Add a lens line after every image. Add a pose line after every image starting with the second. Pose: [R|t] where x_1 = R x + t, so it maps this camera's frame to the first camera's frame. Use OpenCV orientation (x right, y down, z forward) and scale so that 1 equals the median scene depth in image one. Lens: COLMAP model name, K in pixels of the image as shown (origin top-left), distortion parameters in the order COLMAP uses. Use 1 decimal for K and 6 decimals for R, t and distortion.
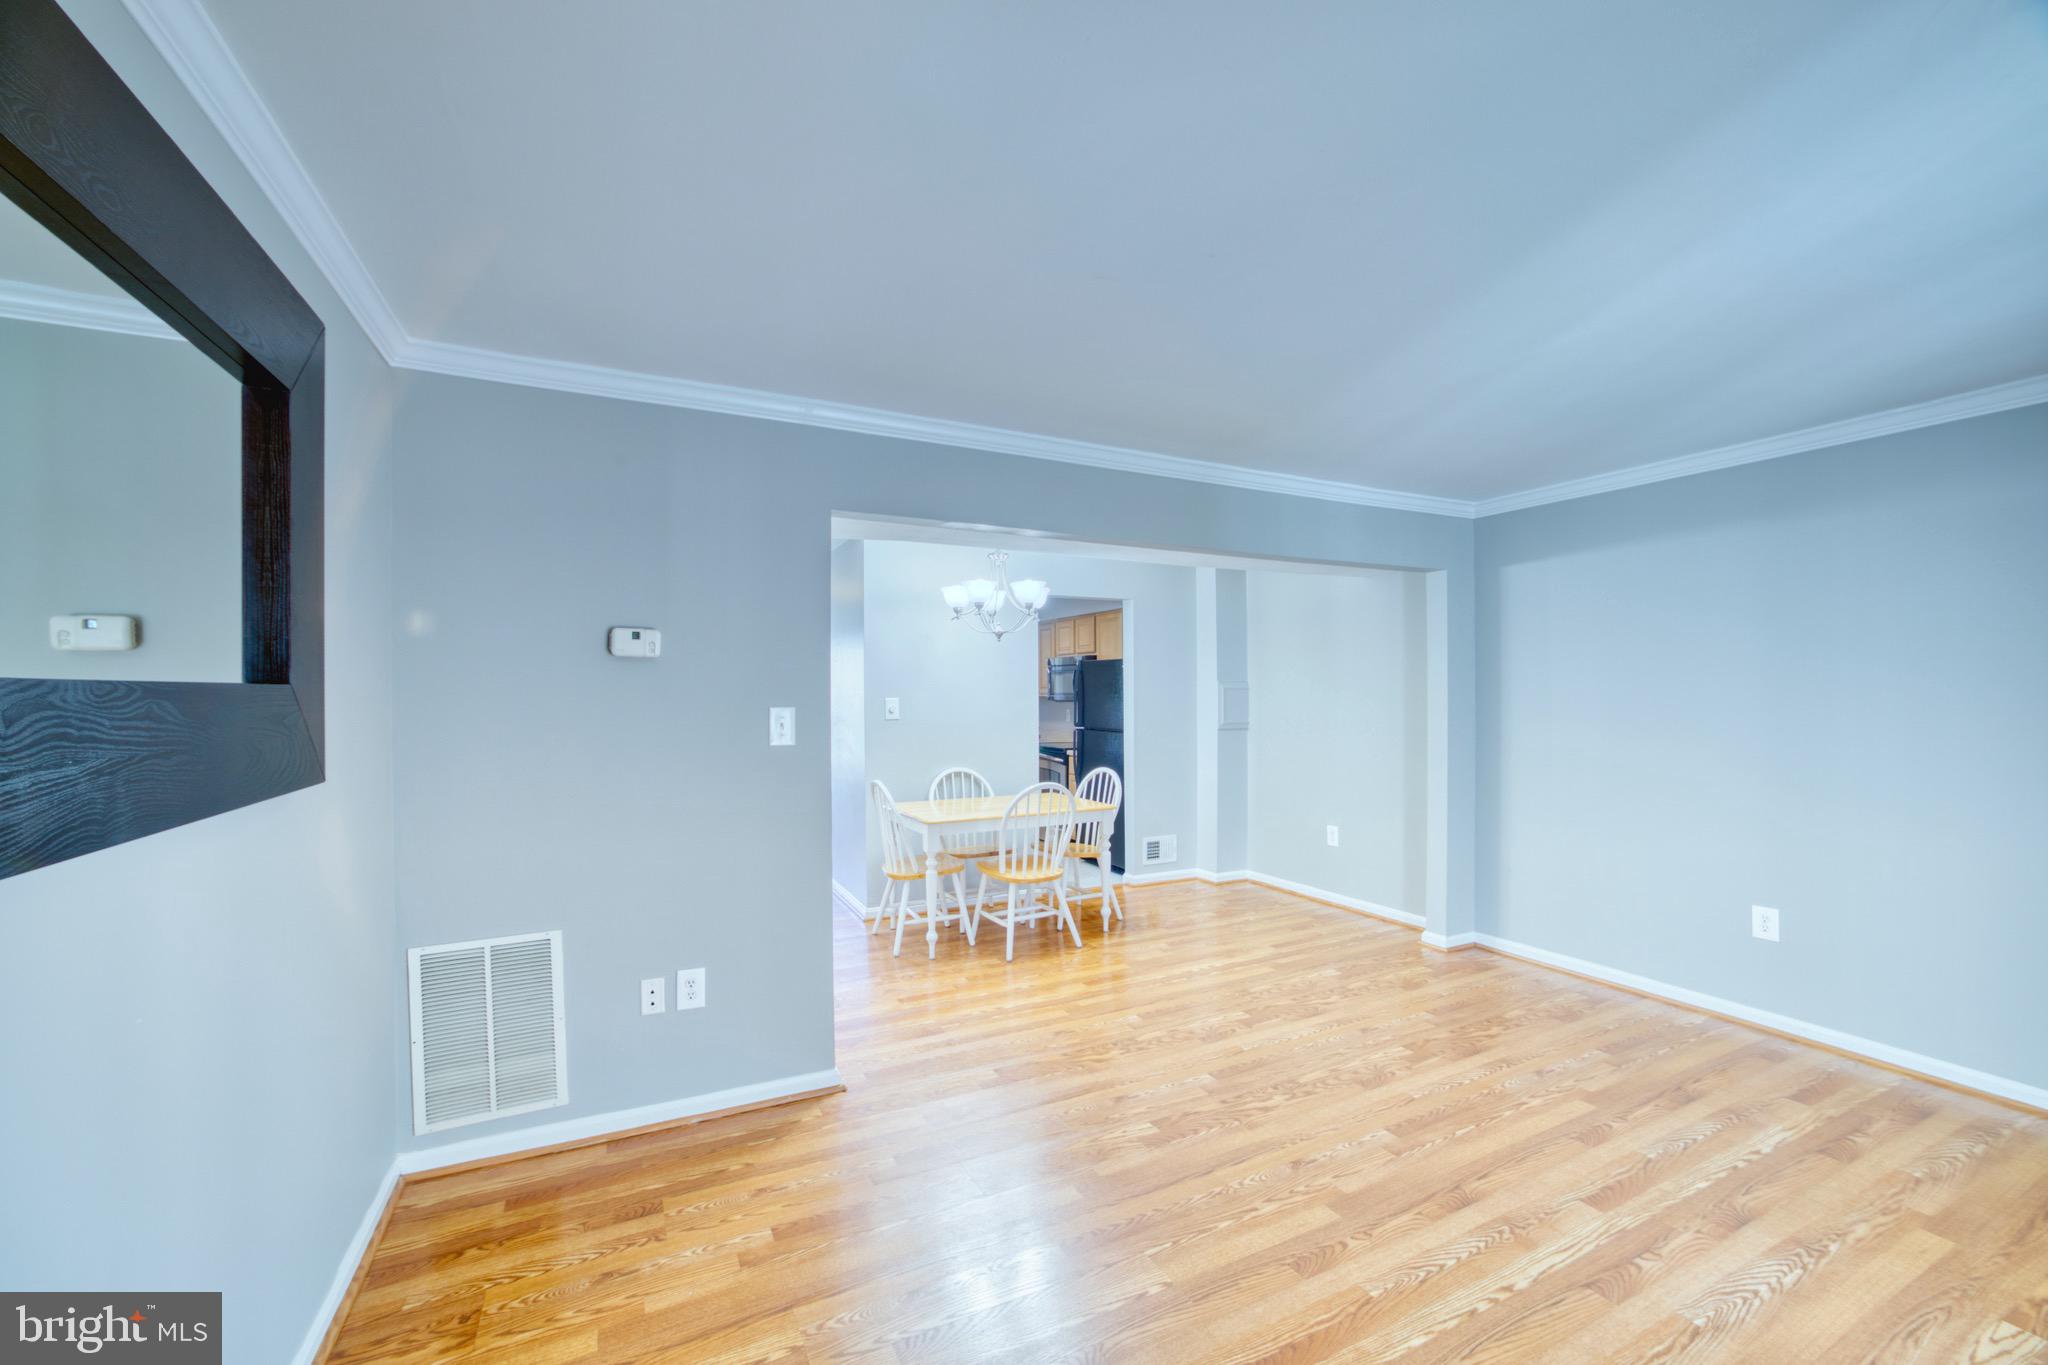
lens RADIAL K [[826.6, 0, 1013.1], [0, 826.6, 689.7], [0, 0, 1]] dist [-0.058196, 0.026668]
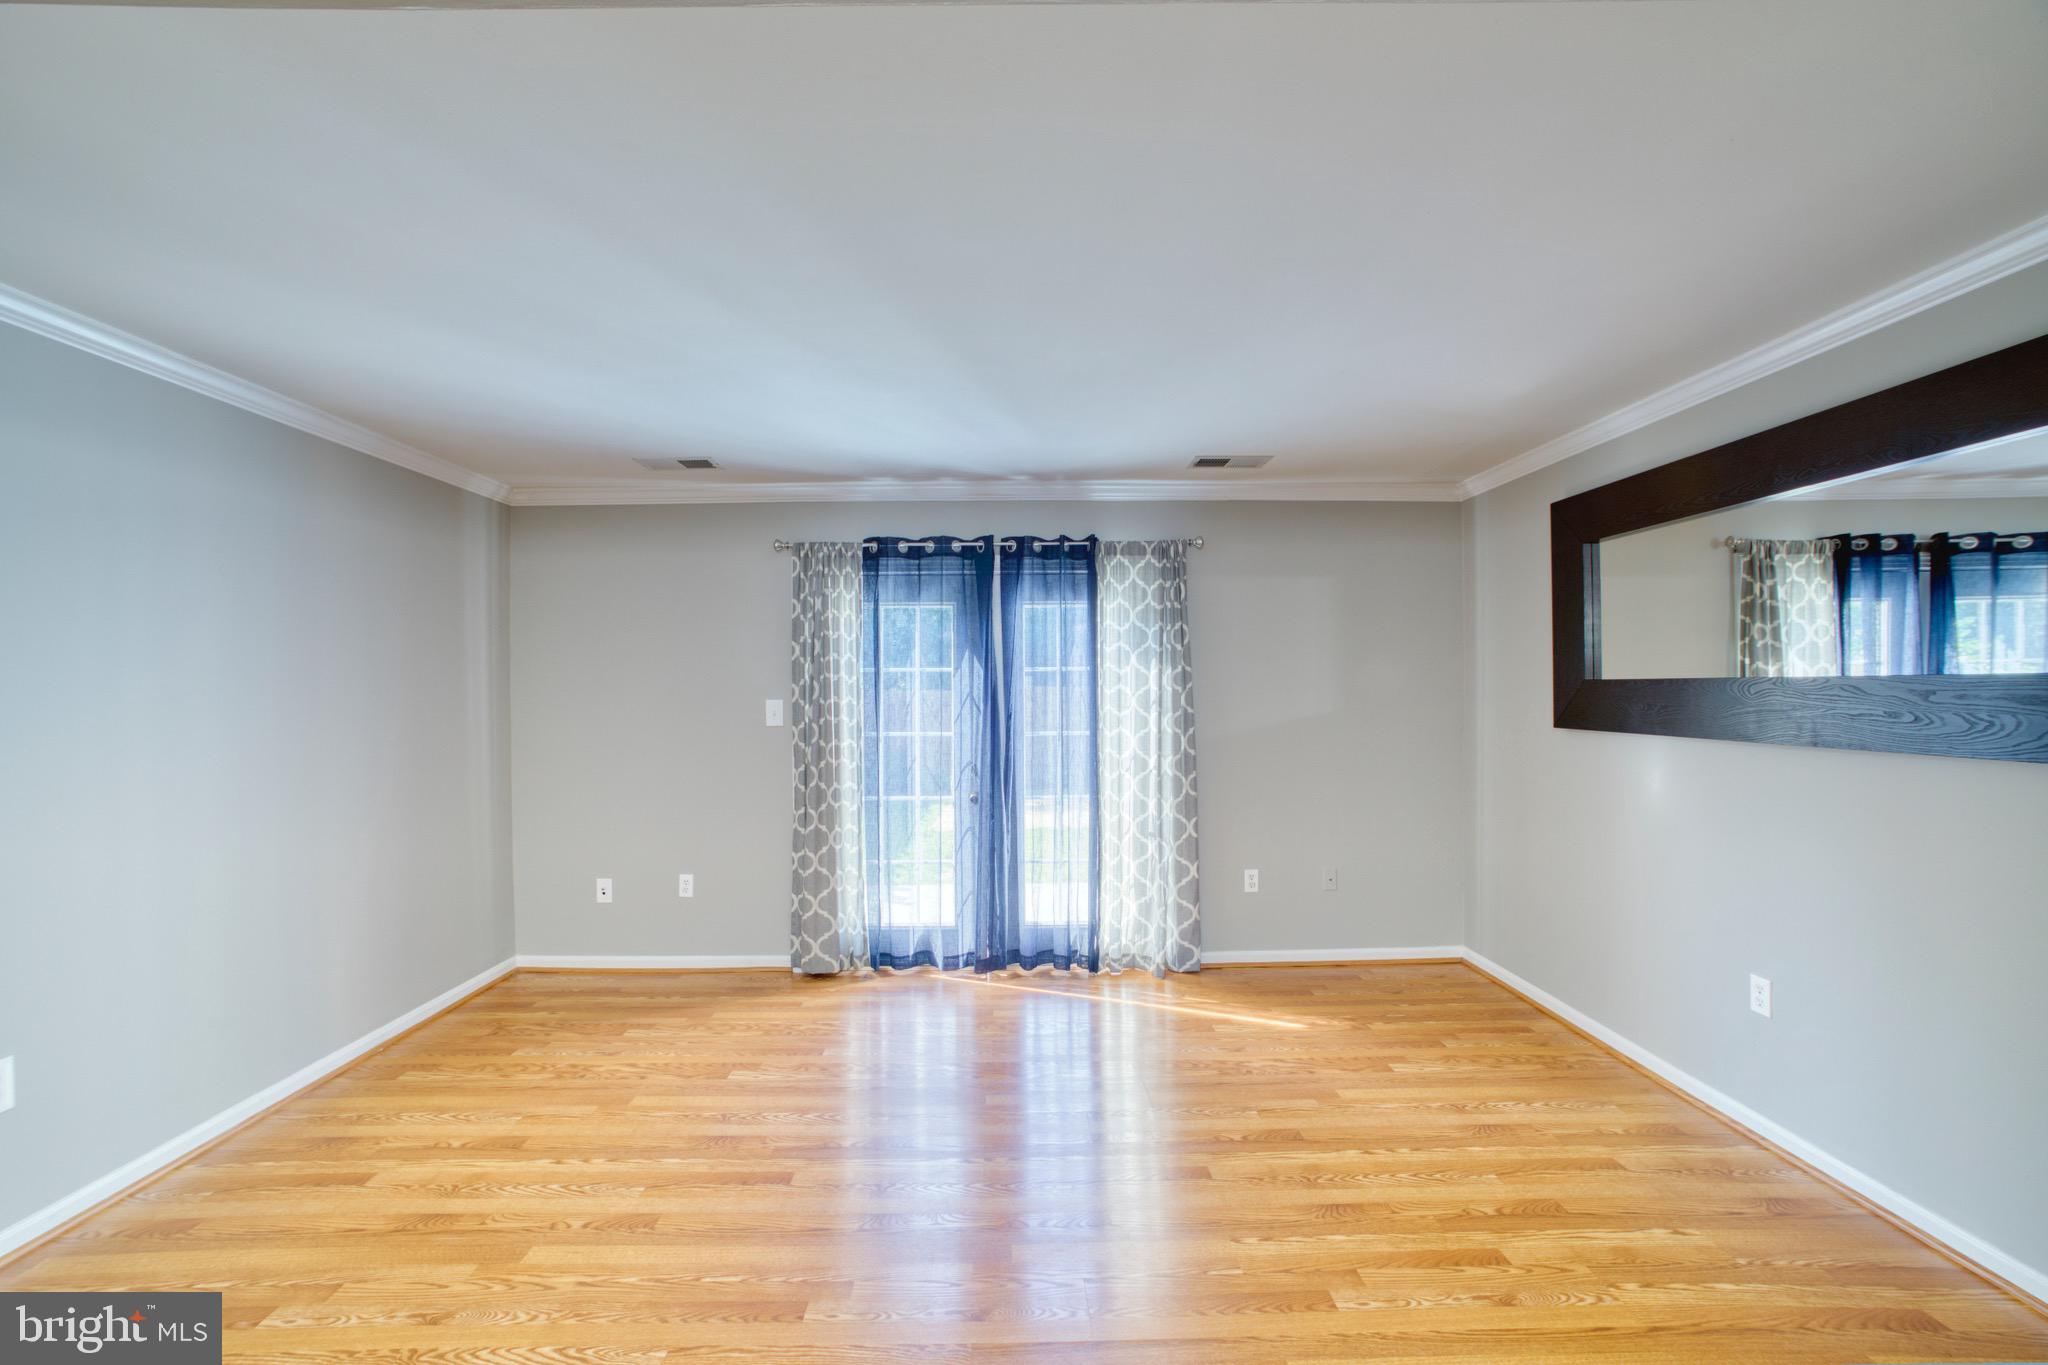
lens RADIAL K [[835.3, 0, 998.6], [0, 835.3, 692.5], [0, 0, 1]] dist [-0.061669, 0.027626]
pose [[-0.898531, 0.007888, 0.438839, -0.001643], [0.010224, 0.999943, 0.002960, 0.000816], [-0.438791, 0.007146, -0.898561, 0.961570]]
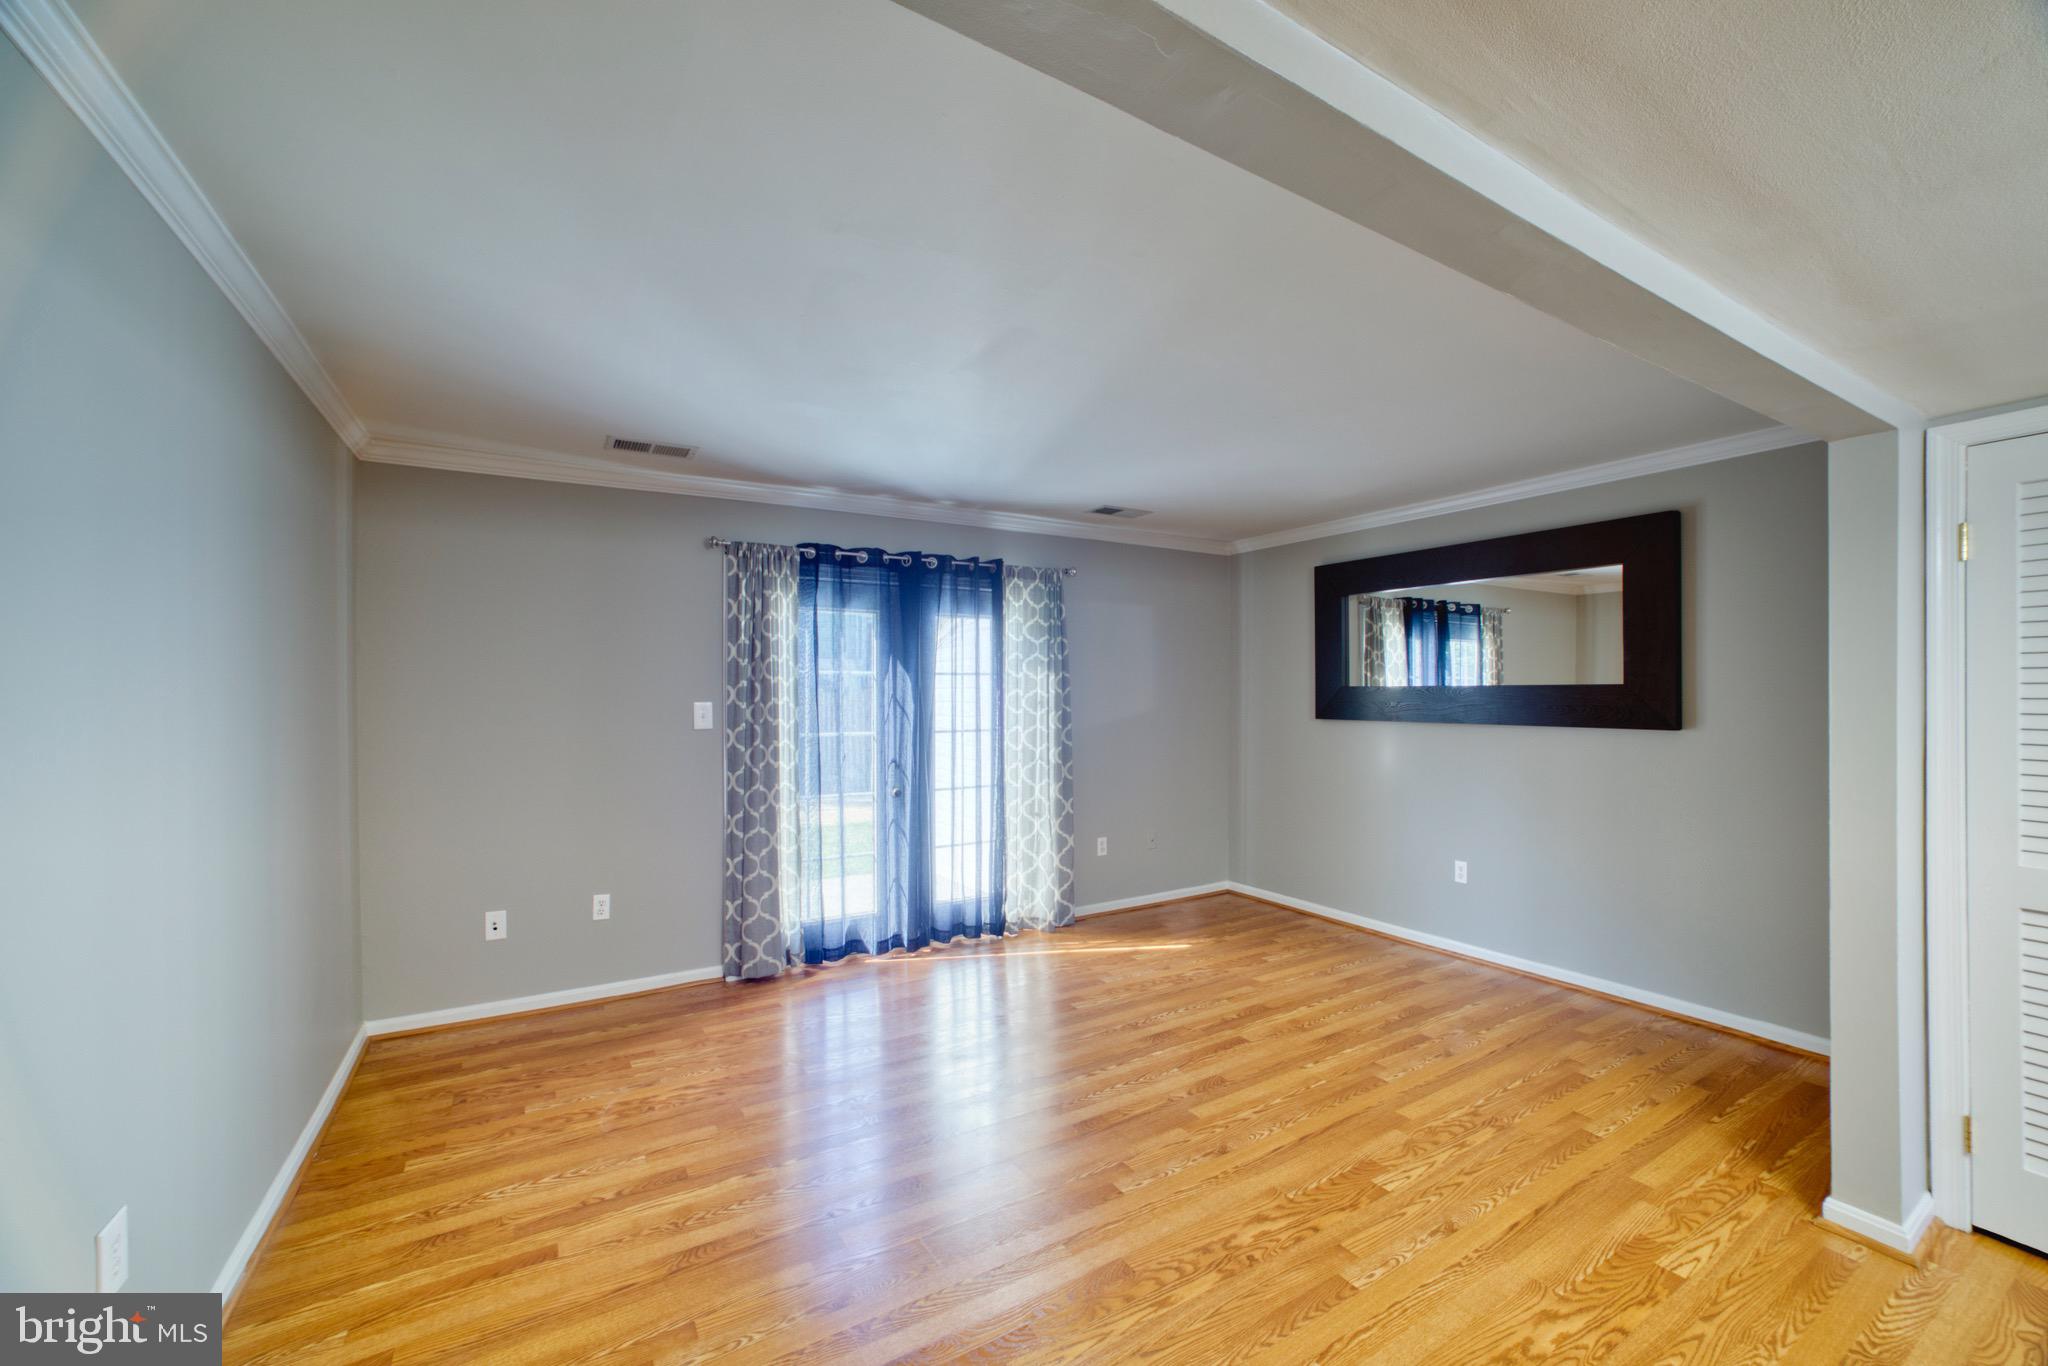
lens RADIAL K [[826.6, 0, 1013.1], [0, 826.6, 690.2], [0, 0, 1]] dist [-0.058196, 0.026668]
pose [[-0.996866, 0.007174, -0.078785, 0.399225], [0.007242, 0.999974, -0.000582, -0.000442], [0.078779, -0.001151, -0.996891, 1.157283]]
